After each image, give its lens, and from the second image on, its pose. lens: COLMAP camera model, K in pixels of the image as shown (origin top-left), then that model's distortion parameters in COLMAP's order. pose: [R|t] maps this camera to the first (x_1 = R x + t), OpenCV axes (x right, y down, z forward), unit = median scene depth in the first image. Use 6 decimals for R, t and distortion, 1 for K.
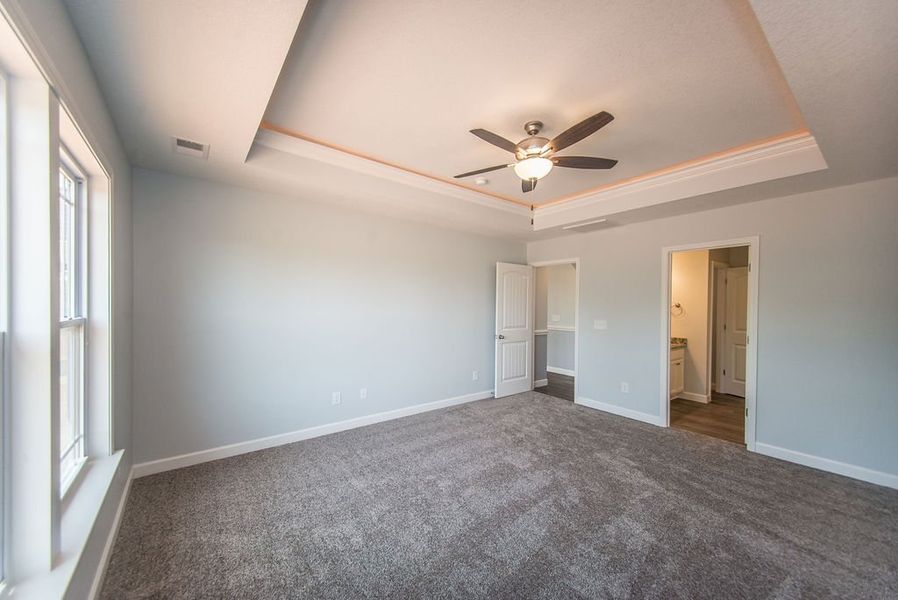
lens RADIAL K [[326.3, 0, 451.9], [0, 326.3, 298.8], [0, 0, 1]] dist [0.023280, -0.011249]
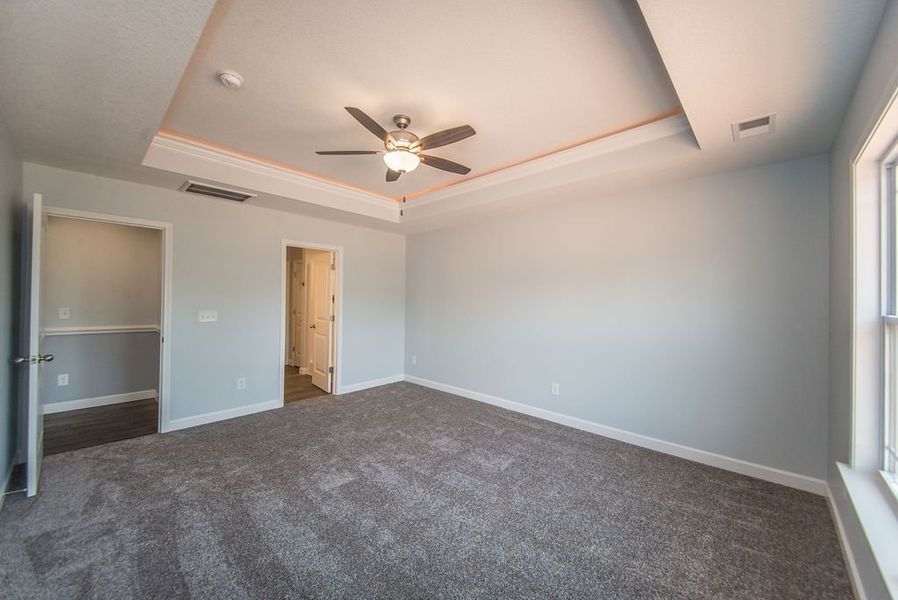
lens RADIAL K [[326.3, 0, 451.9], [0, 326.3, 298.8], [0, 0, 1]] dist [0.023280, -0.011249]
pose [[-0.166448, -0.009109, 0.986008, -0.444520], [-0.038322, 0.999262, 0.002762, 0.011526], [-0.985305, -0.037326, -0.166674, 0.572687]]
